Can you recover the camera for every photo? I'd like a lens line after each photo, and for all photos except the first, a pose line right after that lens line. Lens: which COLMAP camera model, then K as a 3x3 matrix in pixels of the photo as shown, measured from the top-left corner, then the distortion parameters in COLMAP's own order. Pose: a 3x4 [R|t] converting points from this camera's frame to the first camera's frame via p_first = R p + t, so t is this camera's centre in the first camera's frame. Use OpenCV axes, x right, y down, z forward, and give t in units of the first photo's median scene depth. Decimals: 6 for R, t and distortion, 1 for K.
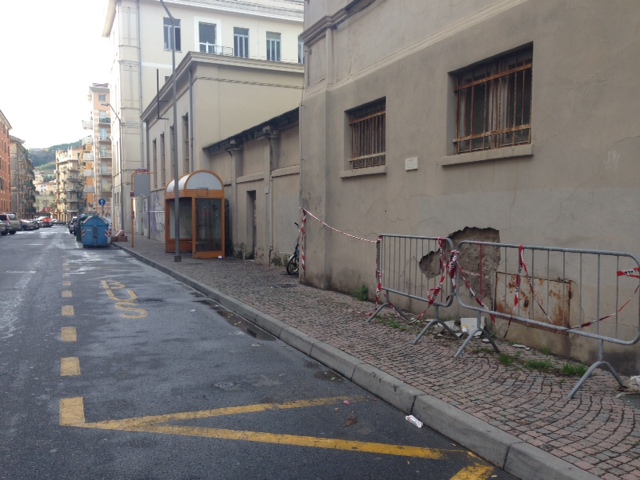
lens RADIAL K [[595.5, 0, 322.9], [0, 595.5, 243.8], [0, 0, 1]] dist [0.151428, -0.266634]
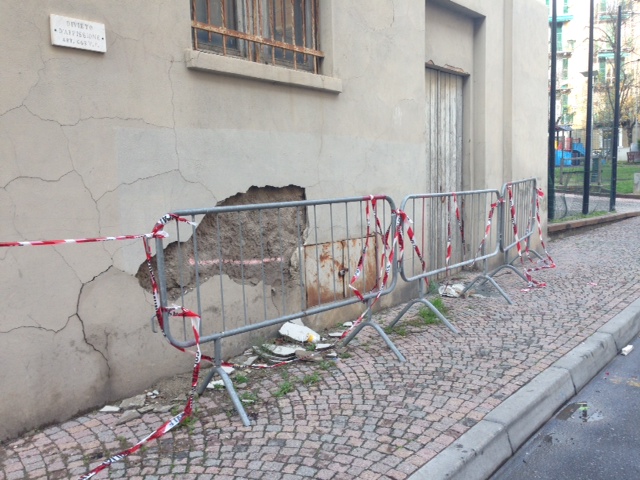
lens RADIAL K [[595.5, 0, 322.9], [0, 595.5, 243.8], [0, 0, 1]] dist [0.151428, -0.266634]
pose [[-0.466557, -0.069148, 0.881784, -0.344421], [0.083689, 0.989016, 0.121838, -0.039934], [-0.880523, 0.130640, -0.455645, 1.276442]]
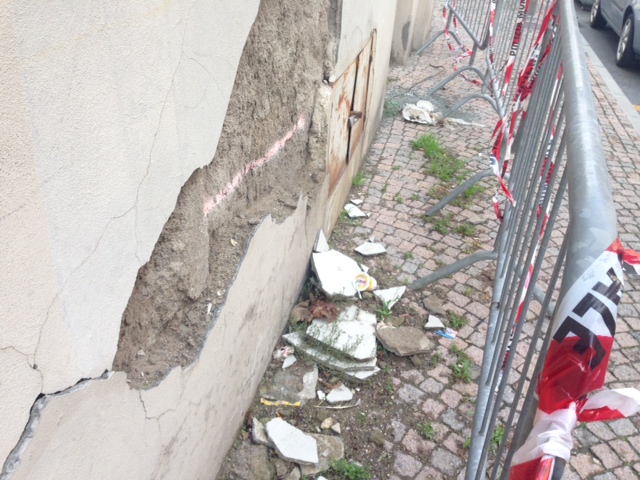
lens RADIAL K [[595.5, 0, 322.9], [0, 595.5, 243.8], [0, 0, 1]] dist [0.151428, -0.266634]
pose [[-0.821787, -0.336868, 0.459549, 0.105847], [-0.044275, 0.841831, 0.537922, -0.052059], [-0.568072, 0.421711, -0.706721, 1.238490]]
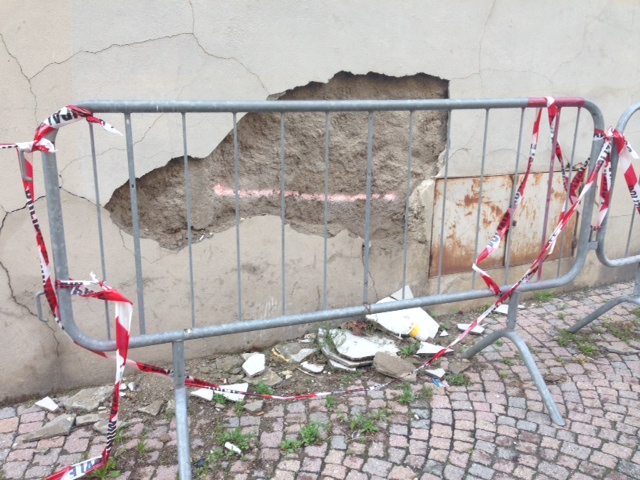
lens RADIAL K [[595.5, 0, 322.9], [0, 595.5, 243.8], [0, 0, 1]] dist [0.151428, -0.266634]
pose [[-0.070106, -0.251834, 0.965228, -0.139245], [0.039182, 0.966167, 0.254925, -0.021789], [-0.996770, 0.055691, -0.057866, 1.086294]]
